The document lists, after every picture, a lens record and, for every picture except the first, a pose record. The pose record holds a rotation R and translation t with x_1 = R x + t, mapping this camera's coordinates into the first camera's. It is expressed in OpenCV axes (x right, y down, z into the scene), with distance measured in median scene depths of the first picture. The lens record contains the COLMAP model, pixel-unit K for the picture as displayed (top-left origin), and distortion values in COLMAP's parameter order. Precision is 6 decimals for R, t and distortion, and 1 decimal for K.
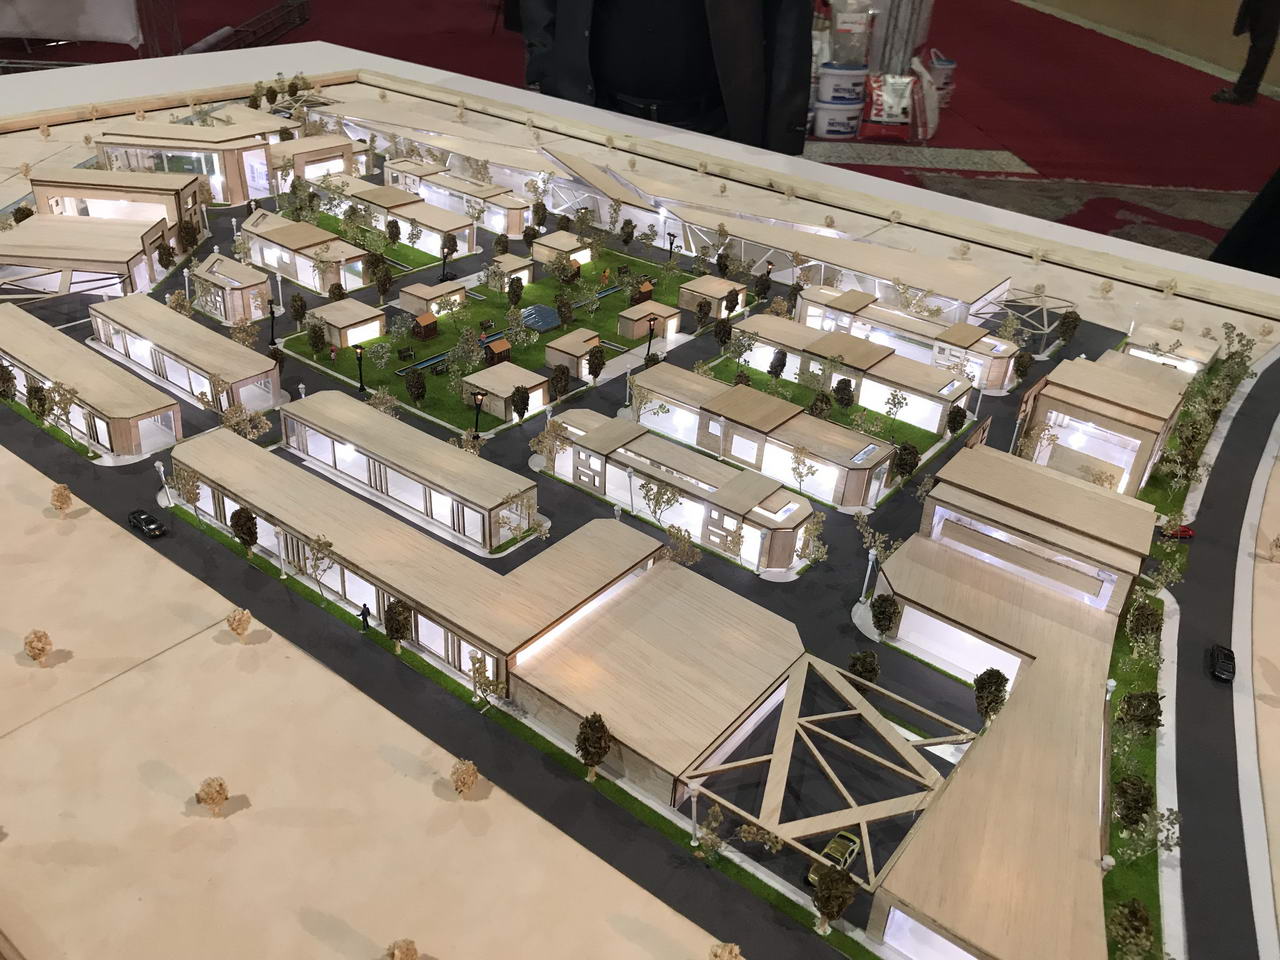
lens RADIAL K [[1053.3, 0, 648.6], [0, 1053.3, 470.2], [0, 0, 1]] dist [0.032069, -0.028054]
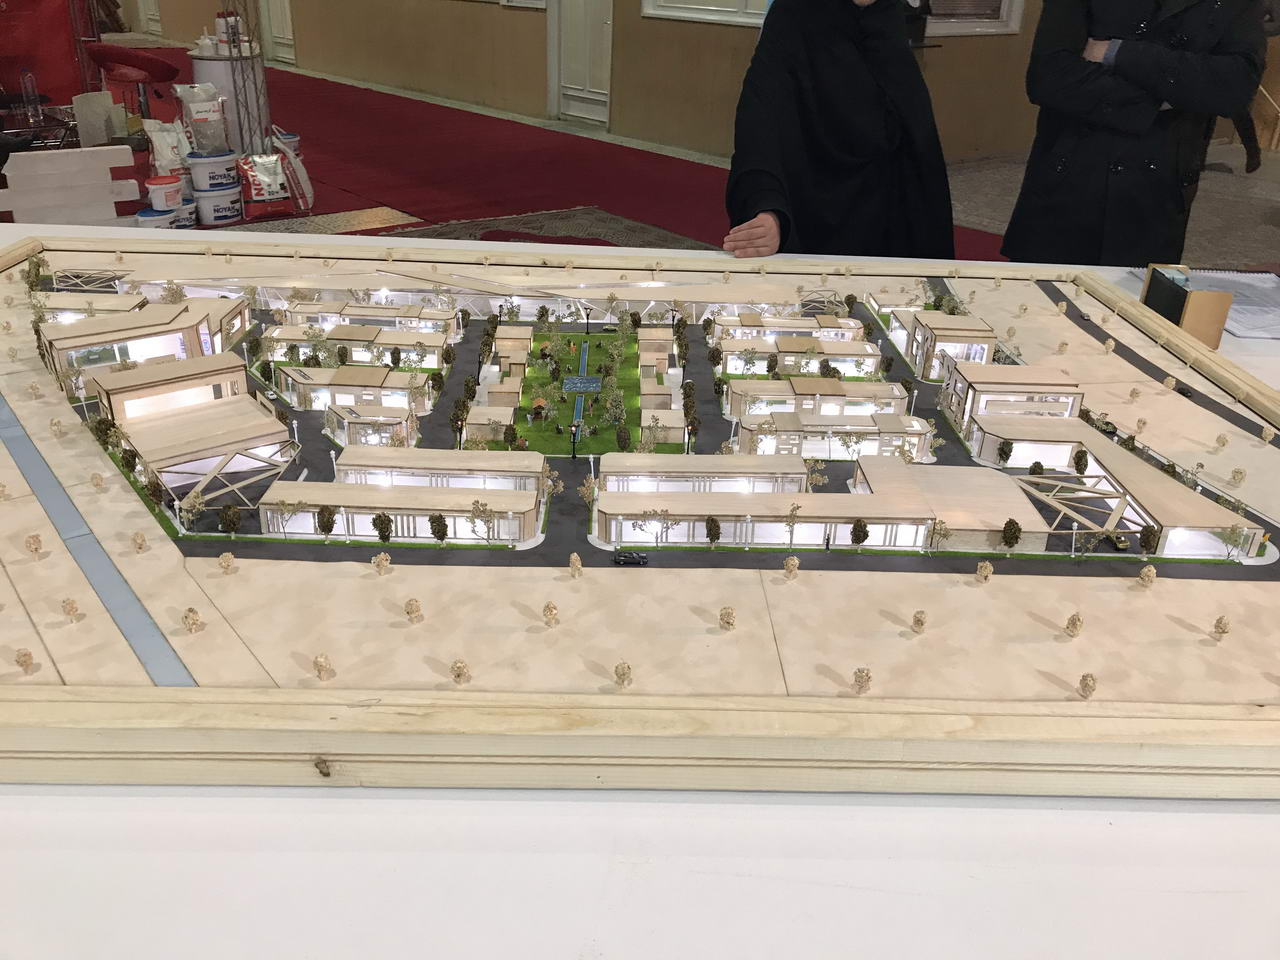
lens RADIAL K [[1053.3, 0, 634.5], [0, 1053.3, 478.0], [0, 0, 1]] dist [0.032069, -0.028054]
pose [[0.785069, -0.309312, 0.536649, -0.137071], [0.330804, 0.941858, 0.058928, -0.015636], [-0.523675, 0.131263, 0.841745, -0.023705]]
